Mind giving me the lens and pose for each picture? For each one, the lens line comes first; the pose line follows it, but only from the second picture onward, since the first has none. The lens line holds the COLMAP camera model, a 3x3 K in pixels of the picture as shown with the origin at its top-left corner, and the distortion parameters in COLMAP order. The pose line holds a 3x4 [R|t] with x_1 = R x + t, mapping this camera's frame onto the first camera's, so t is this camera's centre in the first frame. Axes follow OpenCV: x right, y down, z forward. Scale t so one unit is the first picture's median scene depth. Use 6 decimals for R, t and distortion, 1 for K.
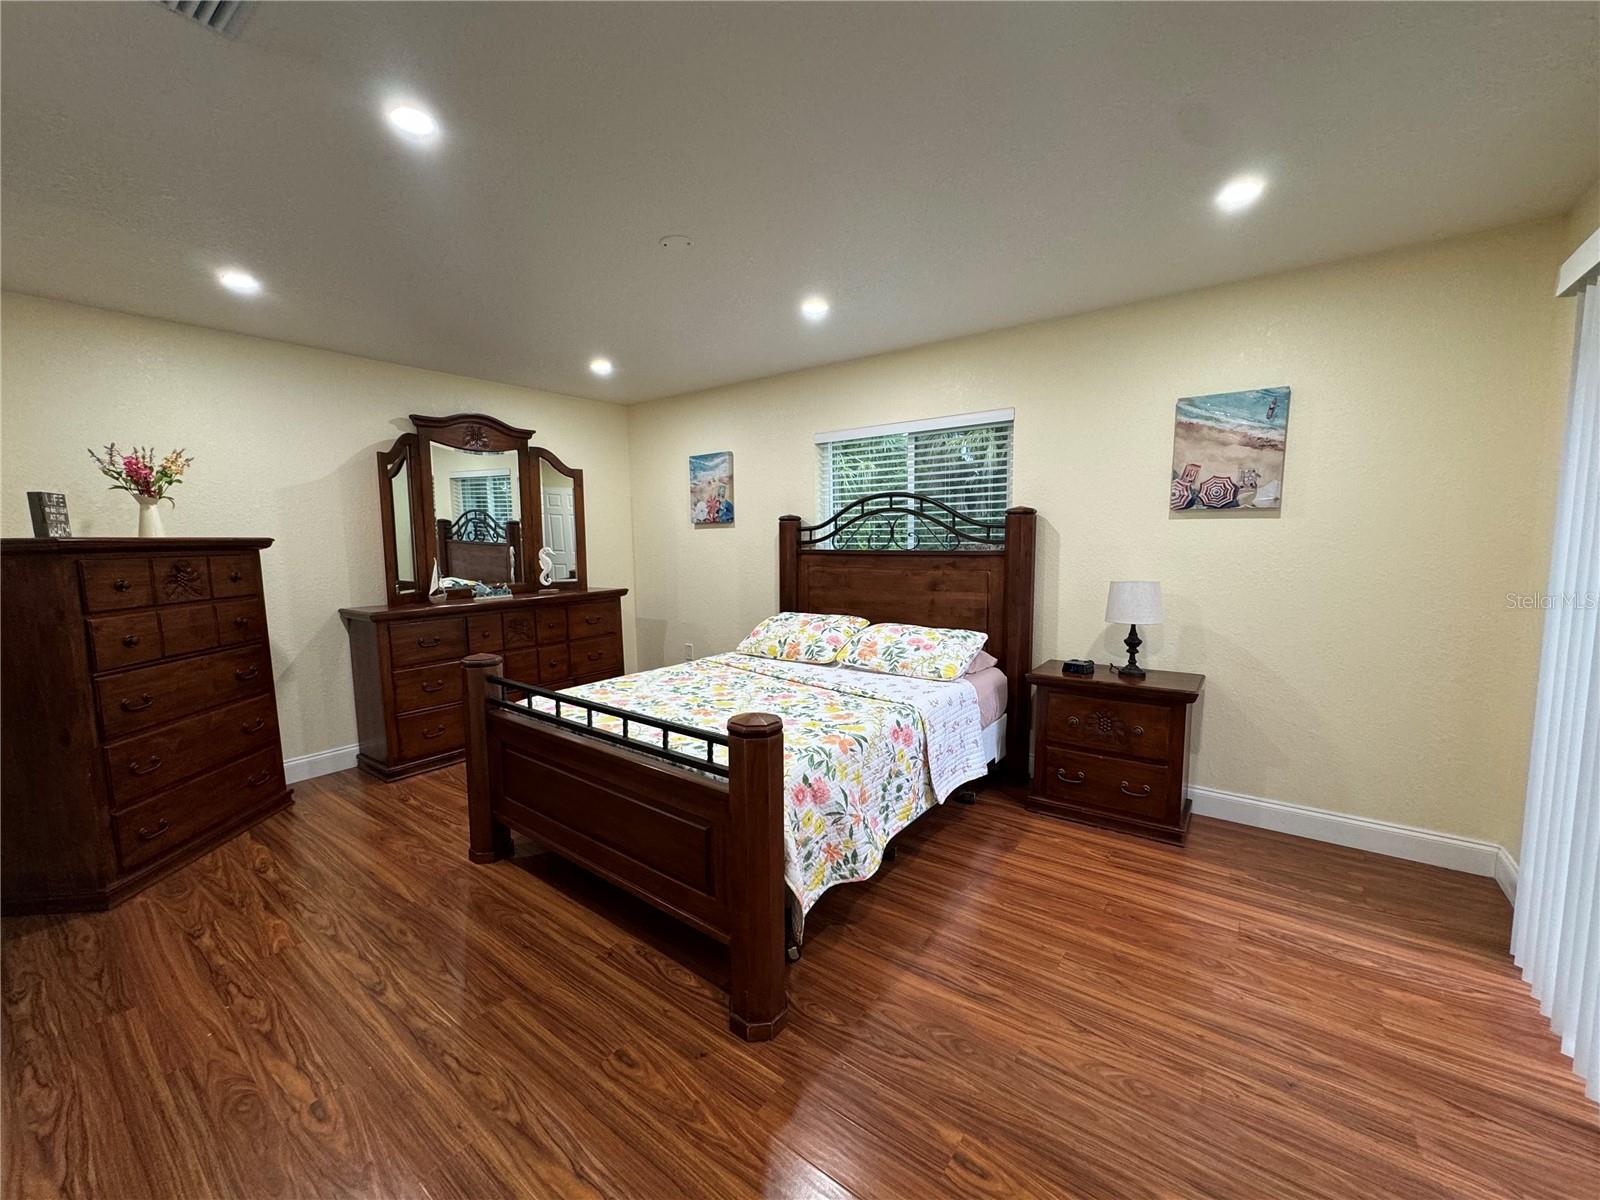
lens RADIAL K [[639.8, 0, 800.7], [0, 639.8, 601.6], [0, 0, 1]] dist [-0.000560, -0.000186]
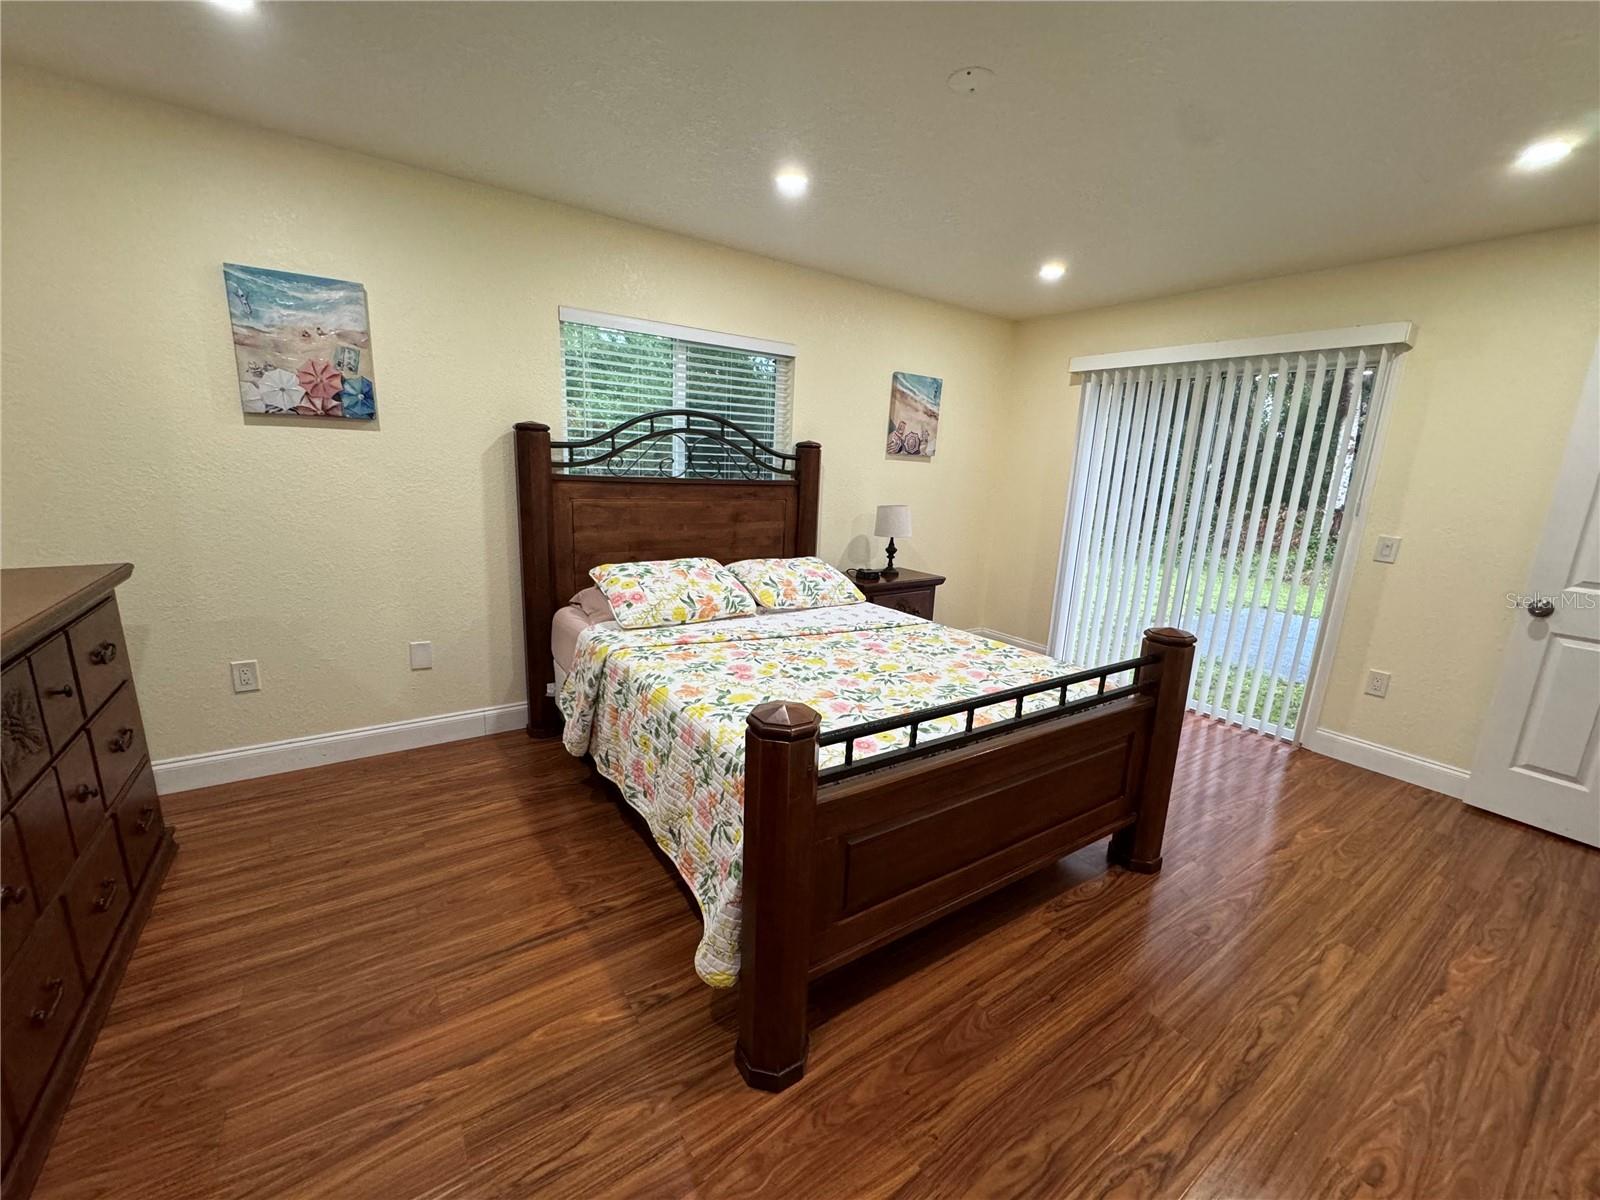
lens RADIAL K [[639.8, 0, 800.7], [0, 639.8, 601.6], [0, 0, 1]] dist [-0.000560, -0.000186]
pose [[0.312335, -0.177509, 0.933240, -0.847782], [0.048958, 0.984089, 0.170796, -0.072886], [-0.948710, -0.007656, 0.316055, 0.749472]]
